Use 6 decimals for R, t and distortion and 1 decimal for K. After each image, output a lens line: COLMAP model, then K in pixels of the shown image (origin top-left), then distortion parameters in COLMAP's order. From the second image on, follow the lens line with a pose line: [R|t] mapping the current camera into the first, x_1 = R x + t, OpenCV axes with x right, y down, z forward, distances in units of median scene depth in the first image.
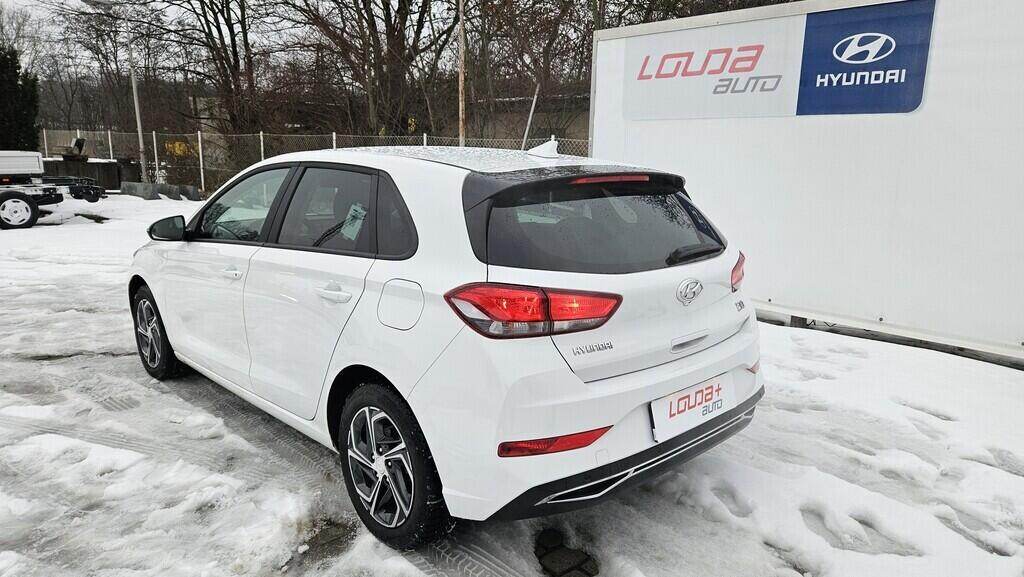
lens RADIAL K [[693.8, 0, 513.9], [0, 693.8, 285.4], [0, 0, 1]] dist [0.076304, -0.055369]
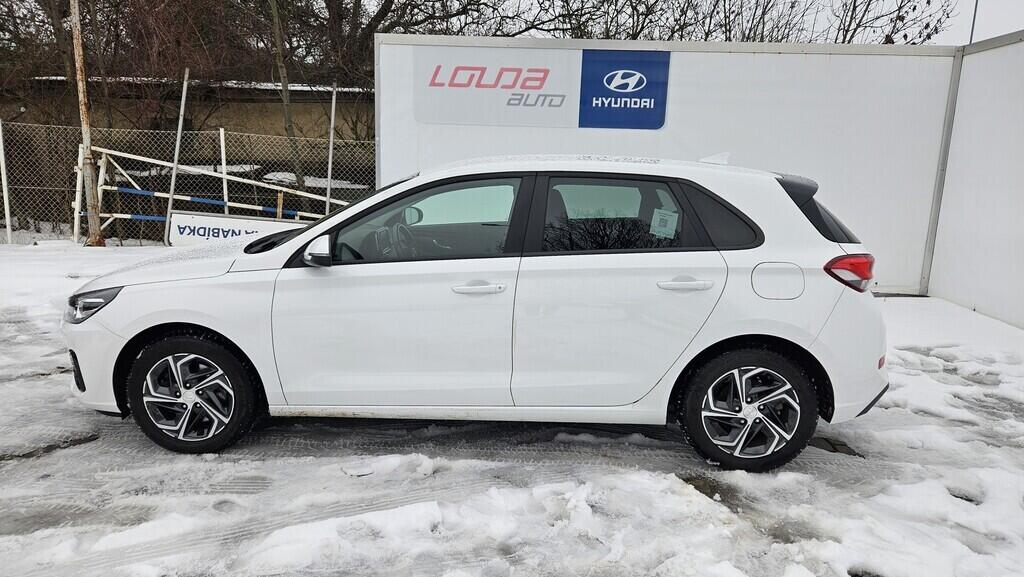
lens RADIAL K [[693.8, 0, 509.7], [0, 693.8, 285.5], [0, 0, 1]] dist [0.076304, -0.055369]
pose [[0.719537, -0.125791, 0.682967, -0.621112], [0.118100, 0.991297, 0.058156, -0.043806], [-0.684338, 0.038813, 0.728131, 0.168776]]
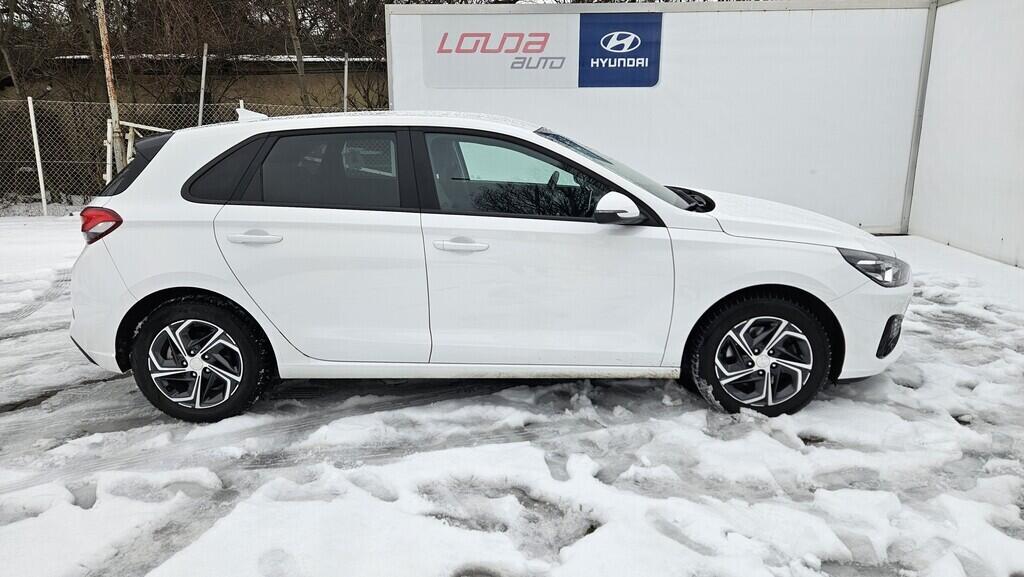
lens RADIAL K [[693.8, 0, 517.7], [0, 693.8, 269.3], [0, 0, 1]] dist [0.076304, -0.055369]
pose [[0.717084, -0.164426, 0.677314, -0.693714], [0.149566, 0.985438, 0.080878, -0.017790], [-0.680750, 0.043307, 0.731235, 0.095936]]
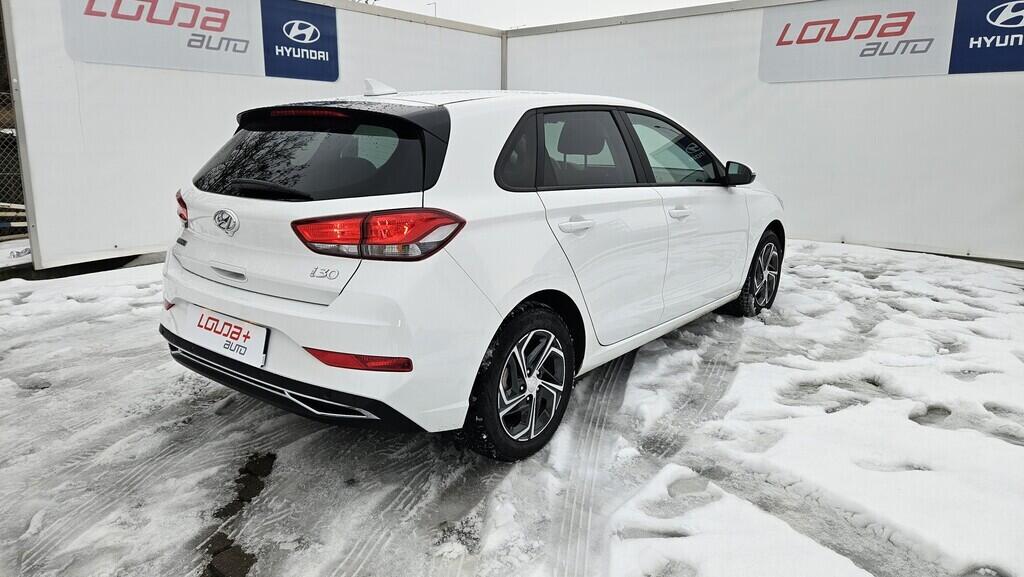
lens RADIAL K [[693.8, 0, 527.6], [0, 693.8, 265.5], [0, 0, 1]] dist [0.076304, -0.055369]
pose [[-0.132503, -0.206044, 0.969530, -0.956961], [0.183136, 0.956225, 0.228245, -0.124453], [-0.974117, 0.207799, -0.088969, 0.752316]]
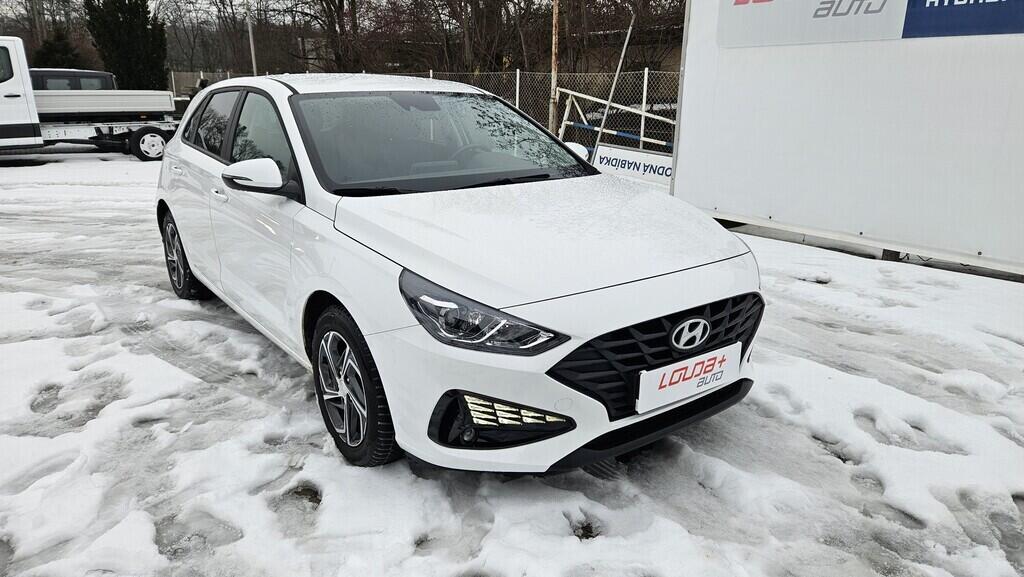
lens RADIAL K [[693.8, 0, 504.5], [0, 693.8, 286.3], [0, 0, 1]] dist [0.076304, -0.055369]
pose [[0.989269, 0.032849, -0.142364, 0.016172], [-0.021182, 0.996349, 0.082708, 0.026546], [0.144561, -0.078805, 0.986353, -0.056979]]
